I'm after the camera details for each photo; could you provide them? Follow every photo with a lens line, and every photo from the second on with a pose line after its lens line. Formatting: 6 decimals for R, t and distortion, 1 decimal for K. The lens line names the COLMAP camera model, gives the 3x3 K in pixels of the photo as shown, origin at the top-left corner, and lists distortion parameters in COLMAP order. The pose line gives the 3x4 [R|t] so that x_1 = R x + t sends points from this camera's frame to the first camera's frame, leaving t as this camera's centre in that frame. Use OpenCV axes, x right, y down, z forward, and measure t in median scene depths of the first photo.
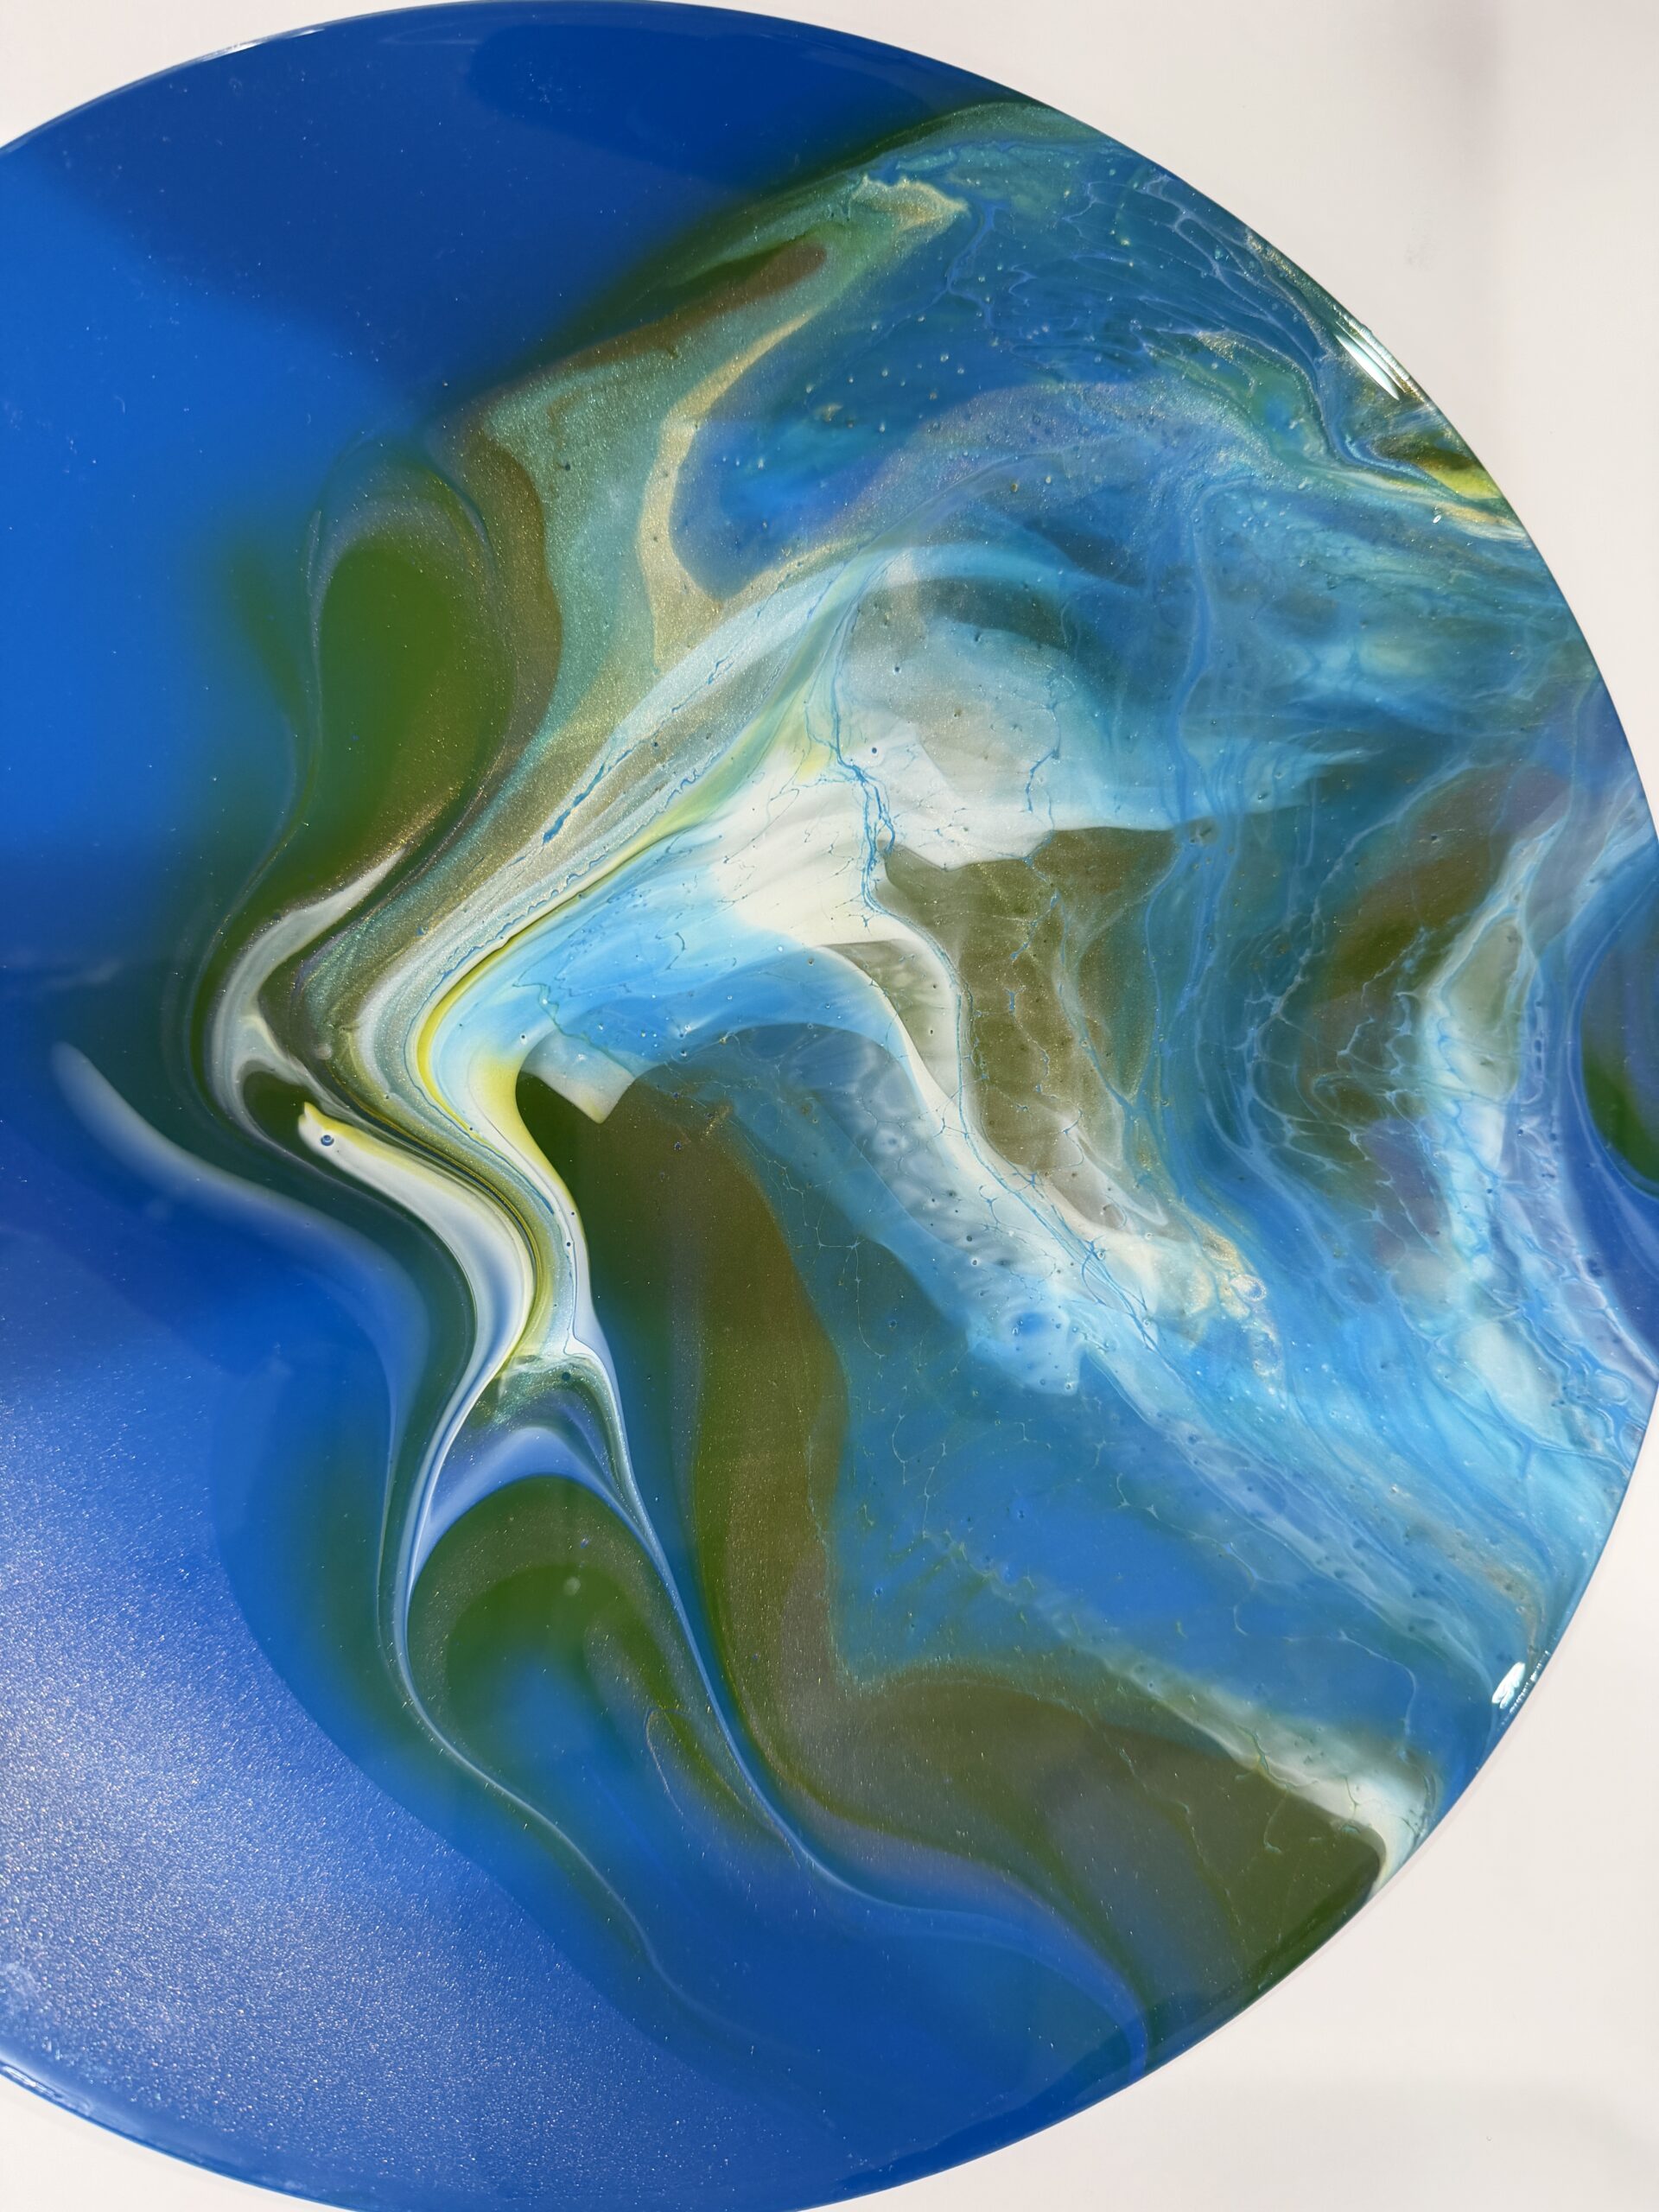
lens RADIAL K [[1558.6, 0, 829.5], [0, 1558.6, 1106.0], [0, 0, 1]] dist [0.144331, -0.334658]
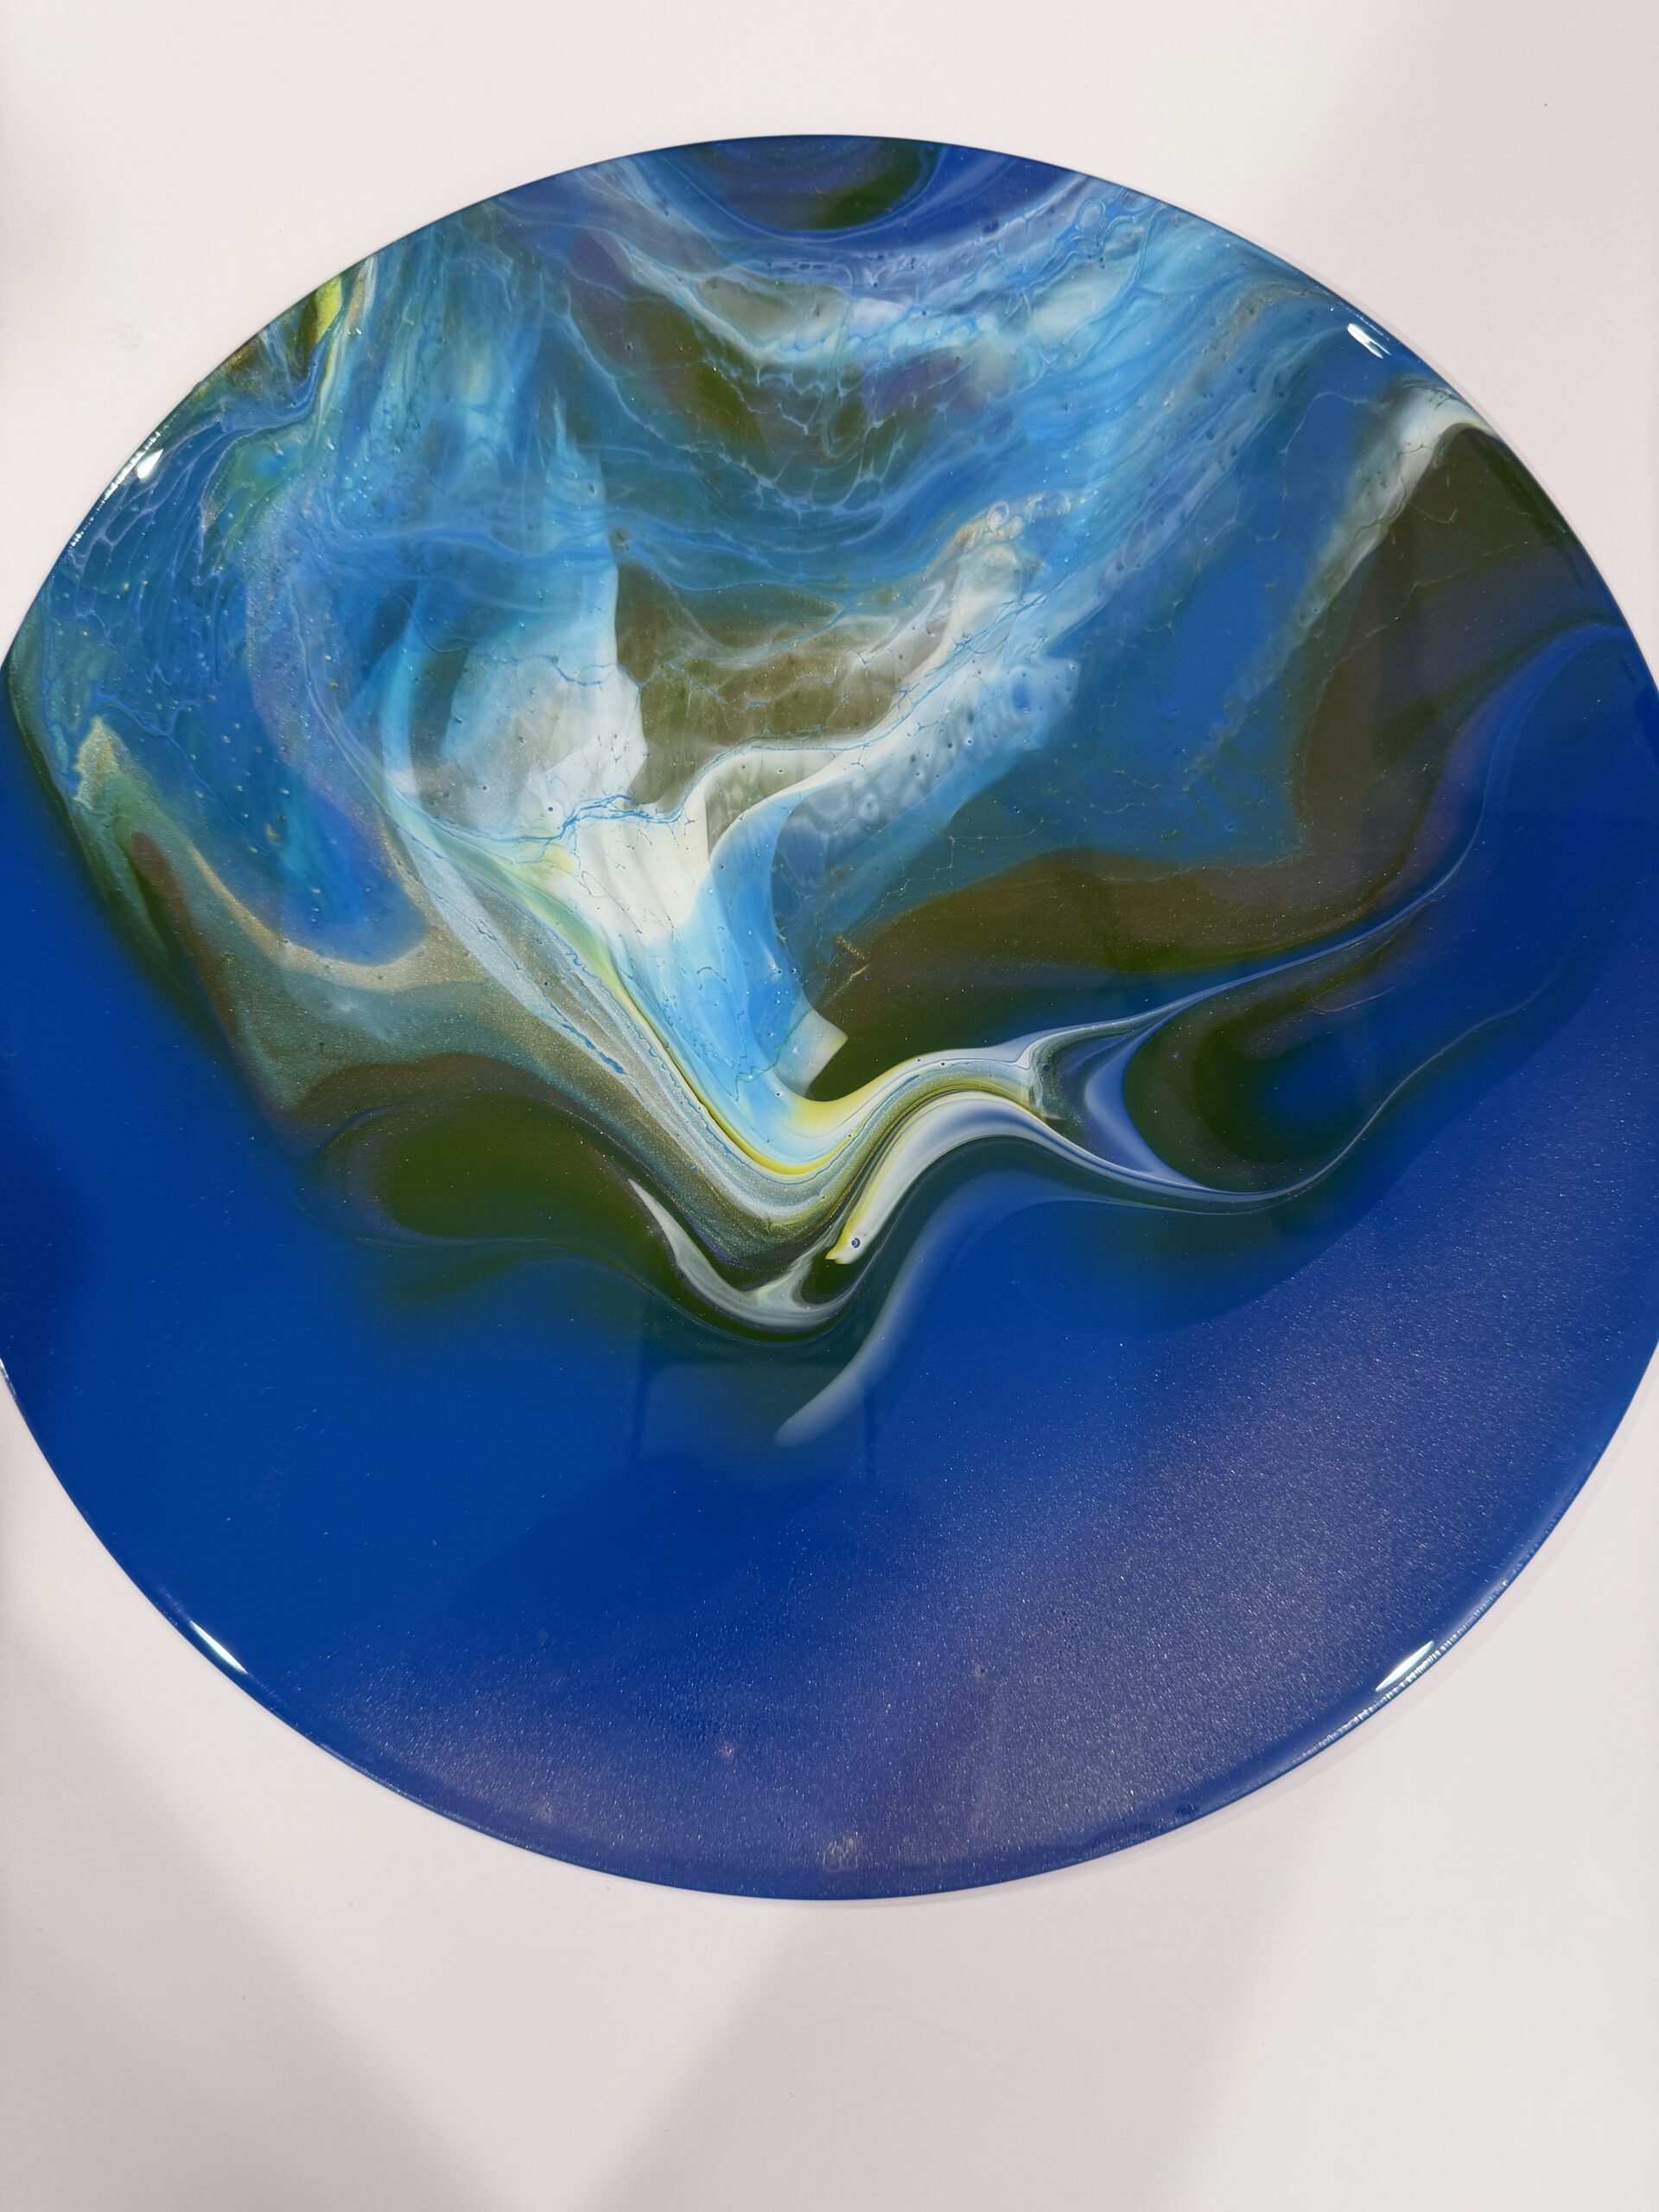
lens RADIAL K [[1558.6, 0, 829.5], [0, 1558.6, 1106.0], [0, 0, 1]] dist [0.144331, -0.334658]
pose [[0.024870, -0.977275, -0.210512, 0.070226], [0.999674, 0.025544, -0.000483, -0.001874], [0.005849, -0.210431, 0.977591, -0.267466]]
